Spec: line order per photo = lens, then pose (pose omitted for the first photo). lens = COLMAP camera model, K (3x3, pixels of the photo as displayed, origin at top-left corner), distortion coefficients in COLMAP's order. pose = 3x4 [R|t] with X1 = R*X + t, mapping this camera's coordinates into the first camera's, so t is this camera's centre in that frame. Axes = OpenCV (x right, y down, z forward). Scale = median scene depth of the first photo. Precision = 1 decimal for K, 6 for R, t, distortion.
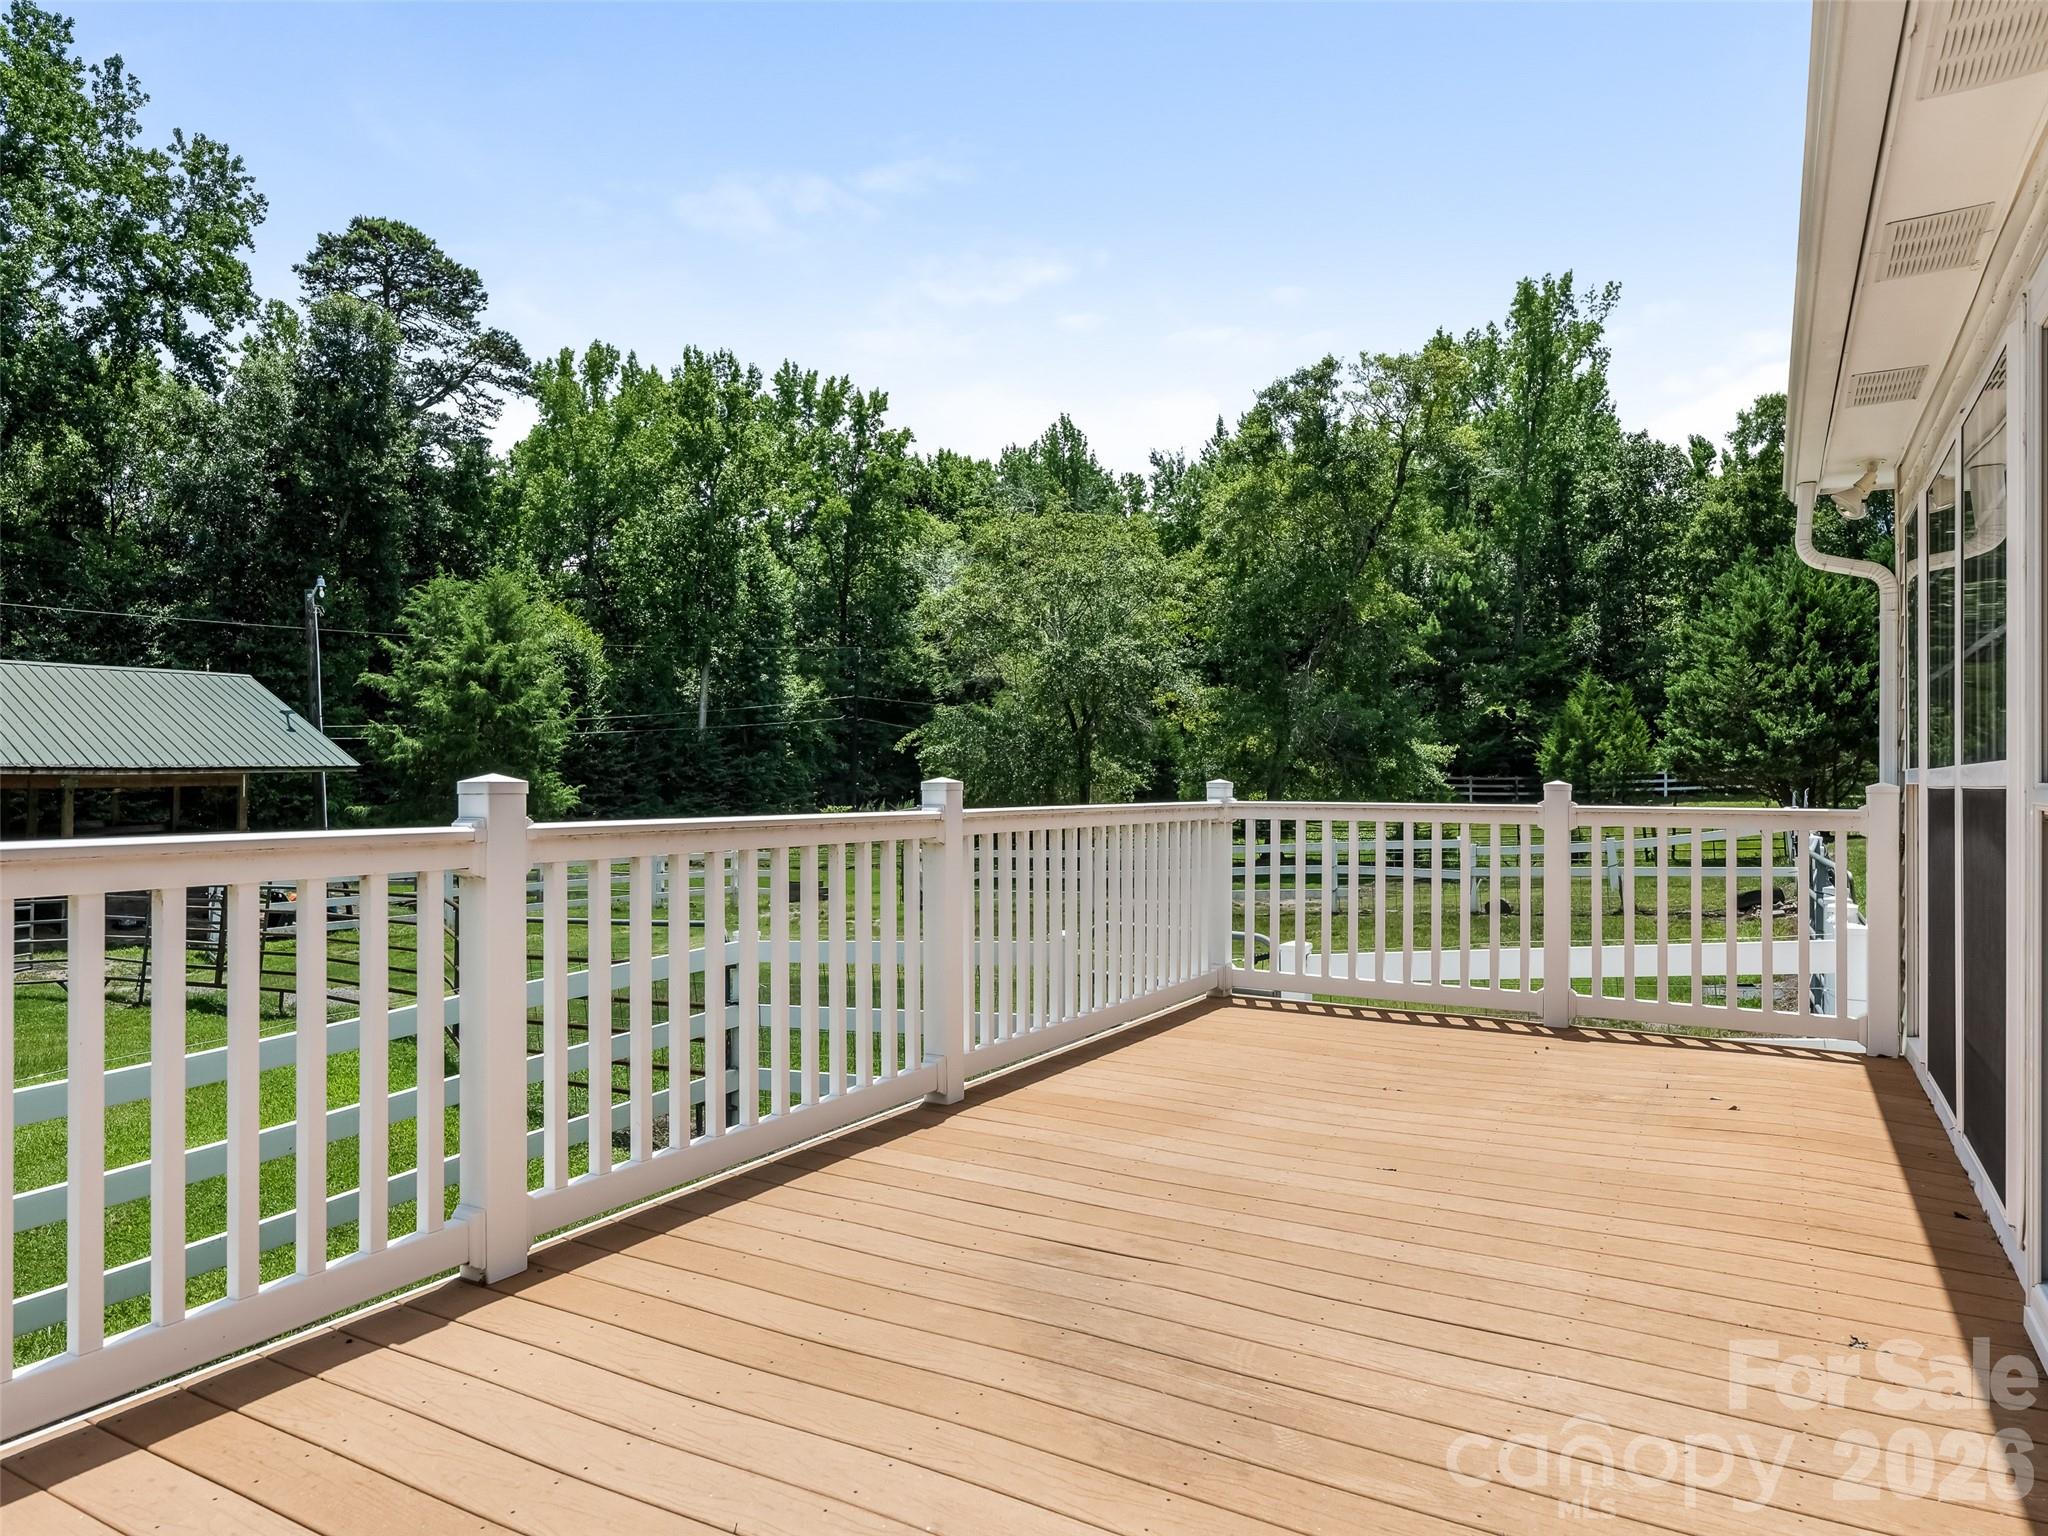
lens RADIAL K [[1313.3, 0, 1024.0], [0, 1313.3, 768.0], [0, 0, 1]] dist [-0.011120, 0.000685]
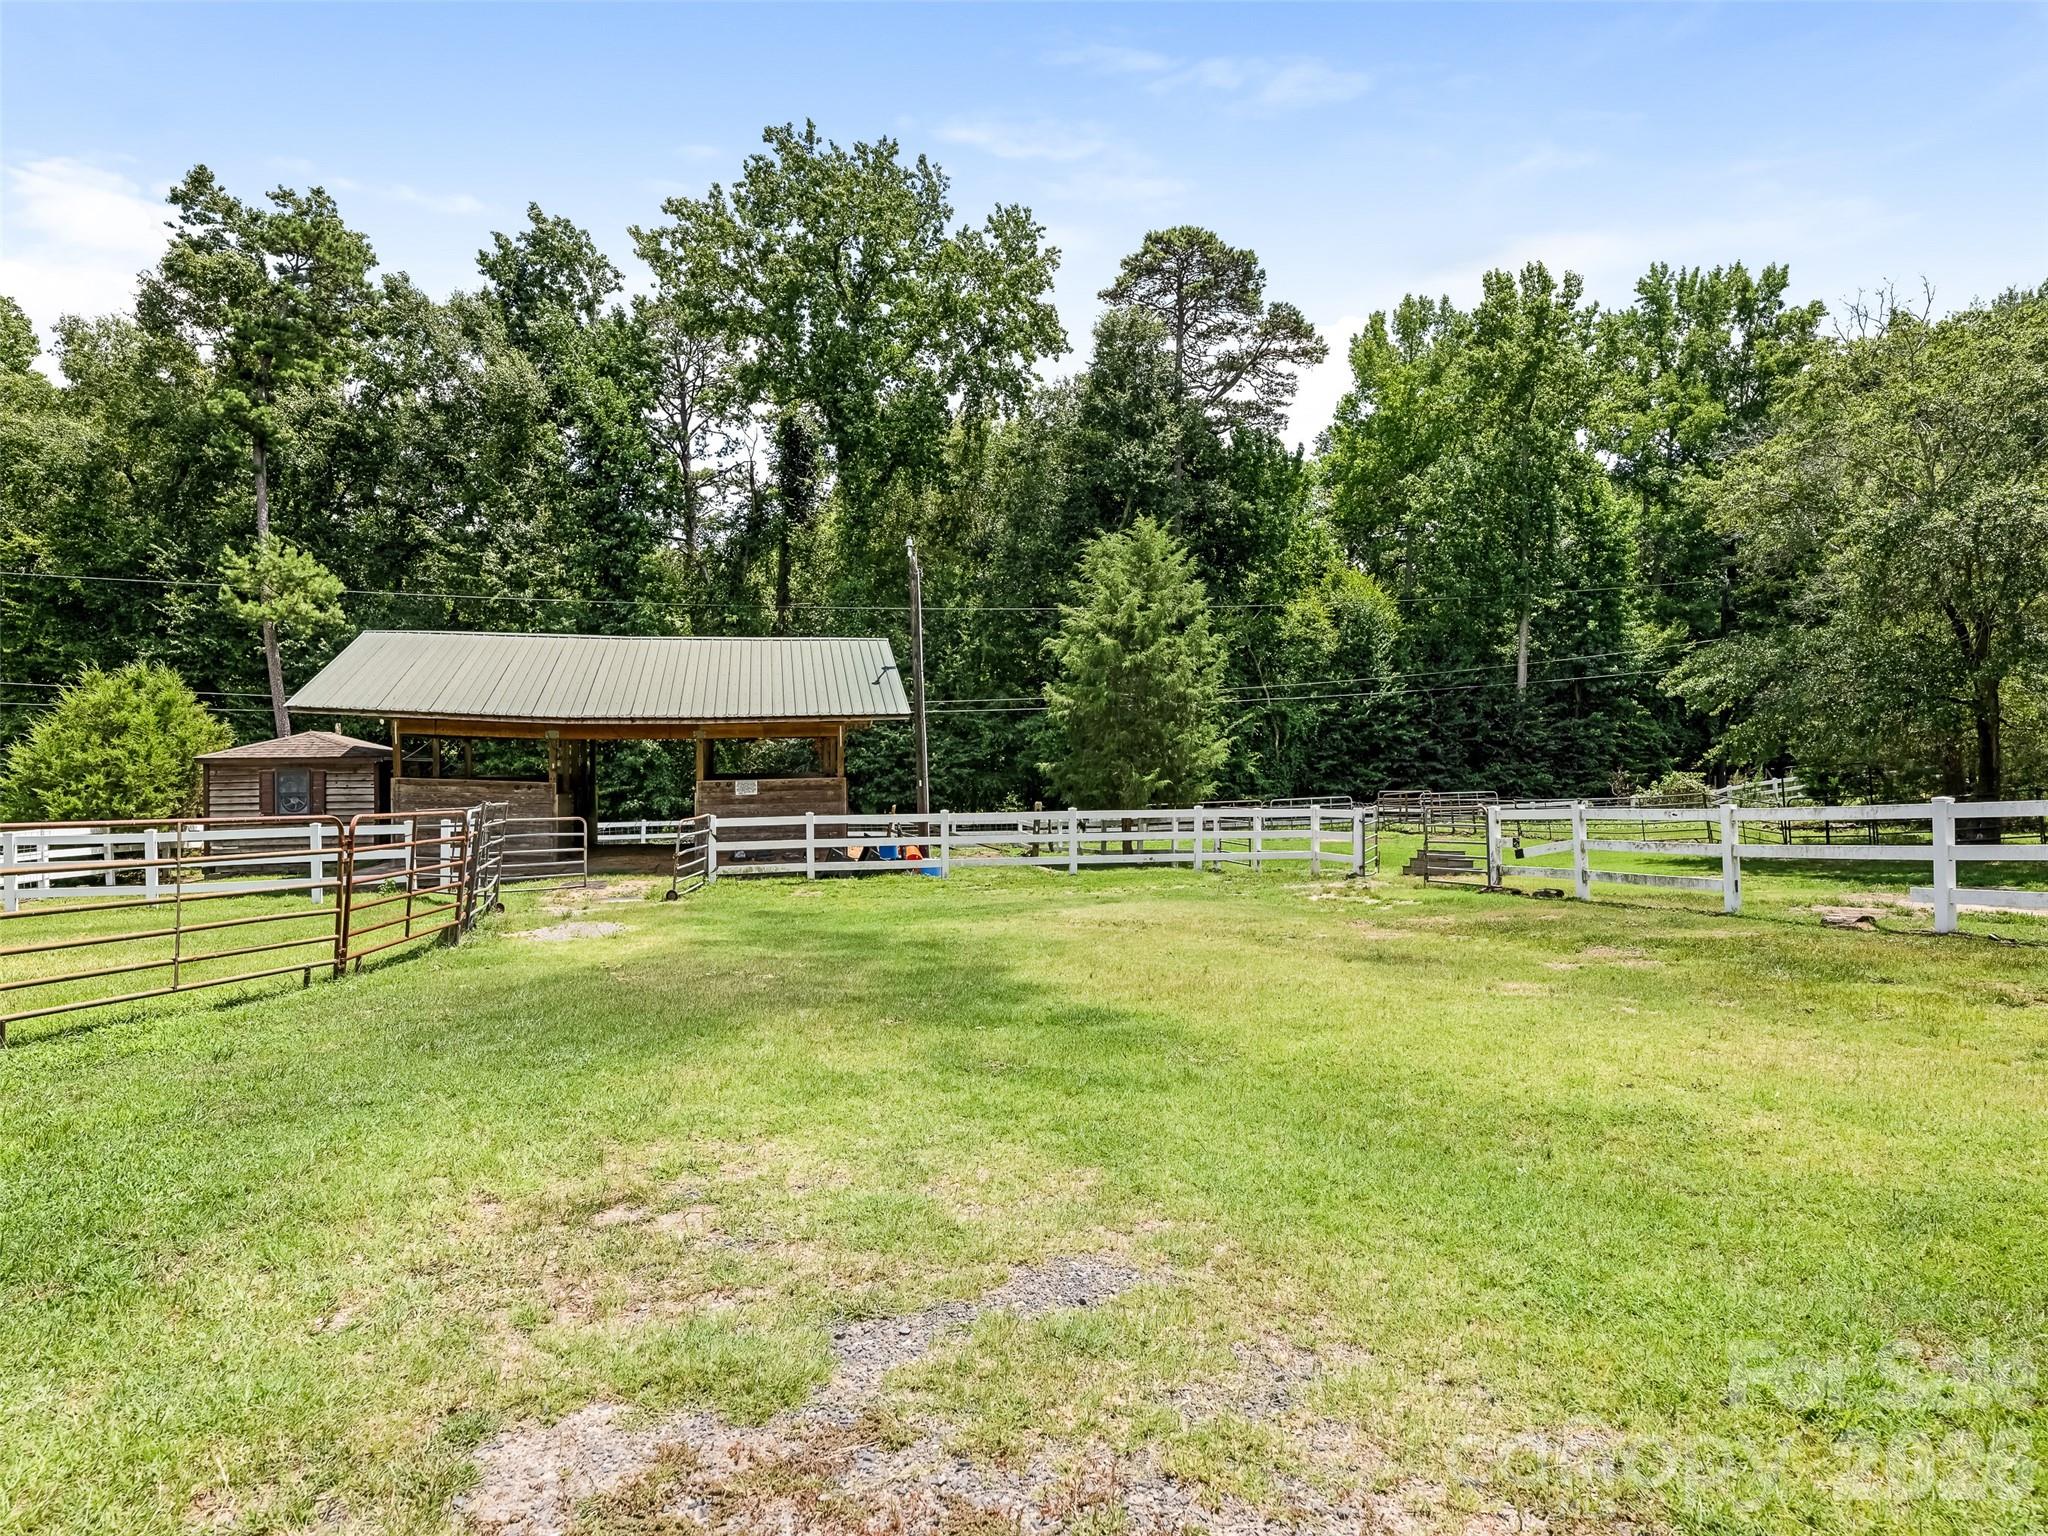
lens RADIAL K [[1131.9, 0, 1024.0], [0, 1131.9, 768.0], [0, 0, 1]] dist [-0.021779, -0.000054]
pose [[0.677823, 0.002427, -0.735221, 0.107666], [0.007857, 0.999914, 0.010544, 0.016841], [0.735183, -0.012924, 0.677746, 0.240382]]
